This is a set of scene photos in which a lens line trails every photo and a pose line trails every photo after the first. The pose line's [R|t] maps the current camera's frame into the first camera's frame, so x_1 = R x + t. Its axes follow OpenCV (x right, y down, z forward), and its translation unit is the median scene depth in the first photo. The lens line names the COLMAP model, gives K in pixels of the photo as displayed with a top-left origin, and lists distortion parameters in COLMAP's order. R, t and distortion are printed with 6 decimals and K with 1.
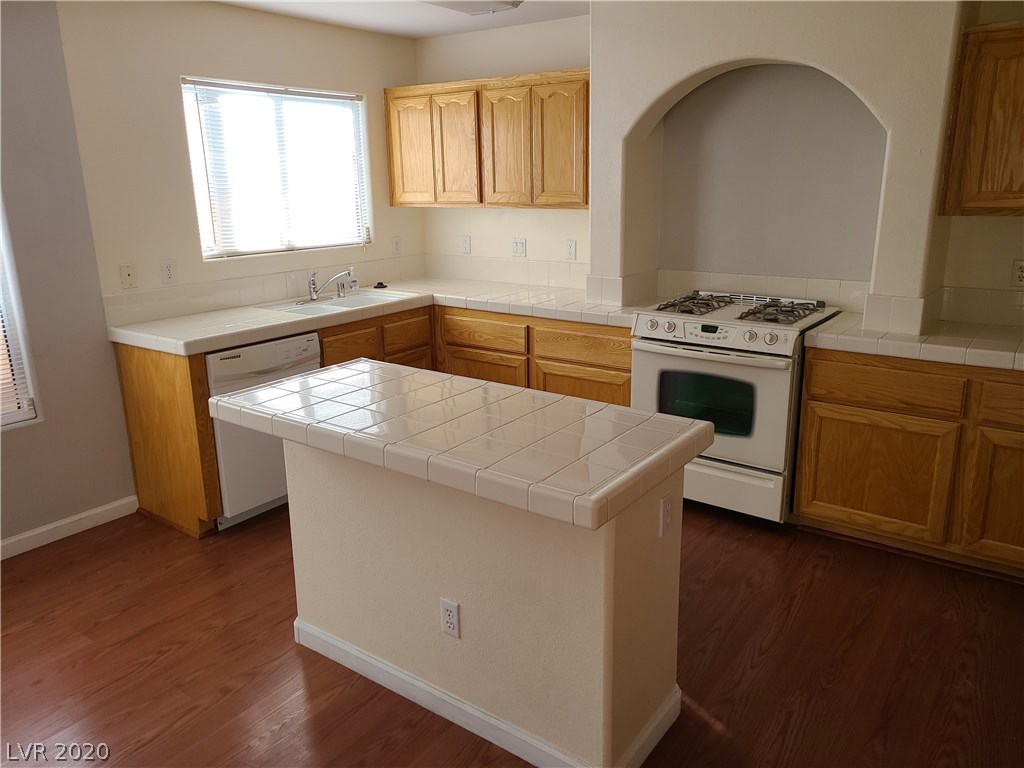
lens RADIAL K [[768.4, 0, 514.5], [0, 768.4, 374.4], [0, 0, 1]] dist [0.046722, -0.021242]
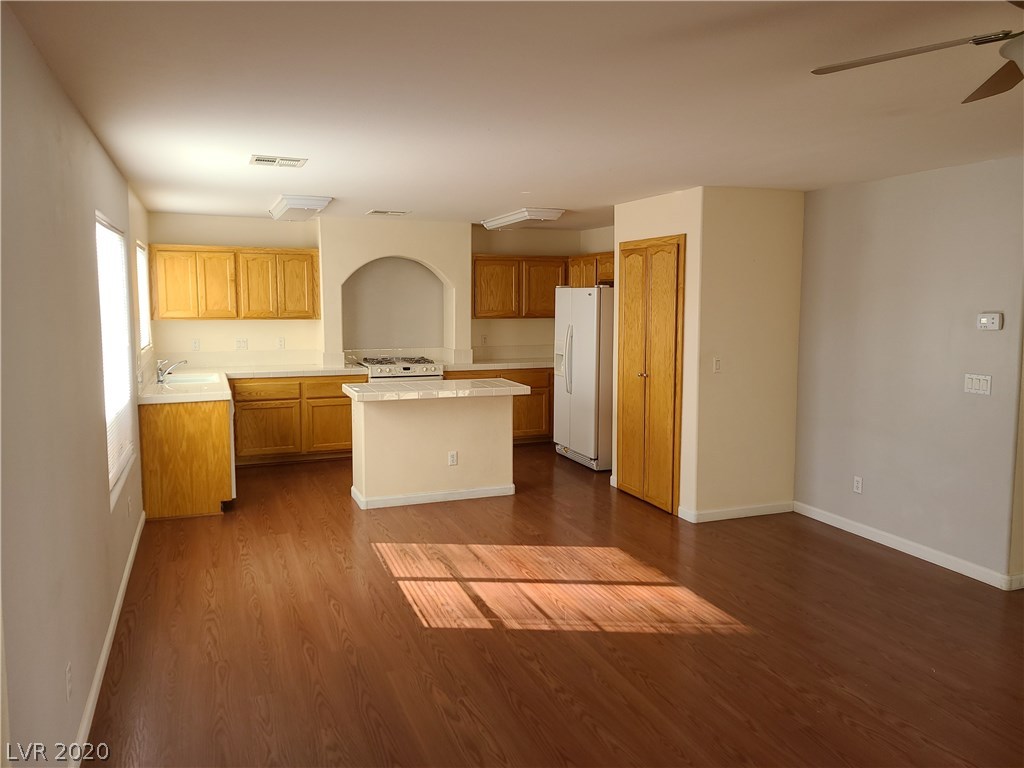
lens RADIAL K [[768.4, 0, 532.5], [0, 768.4, 387.9], [0, 0, 1]] dist [0.046722, -0.021242]
pose [[0.507787, -0.085013, 0.857278, -1.407972], [0.206763, 0.978059, -0.025481, 0.122089], [-0.836302, 0.190192, 0.514224, -0.435413]]
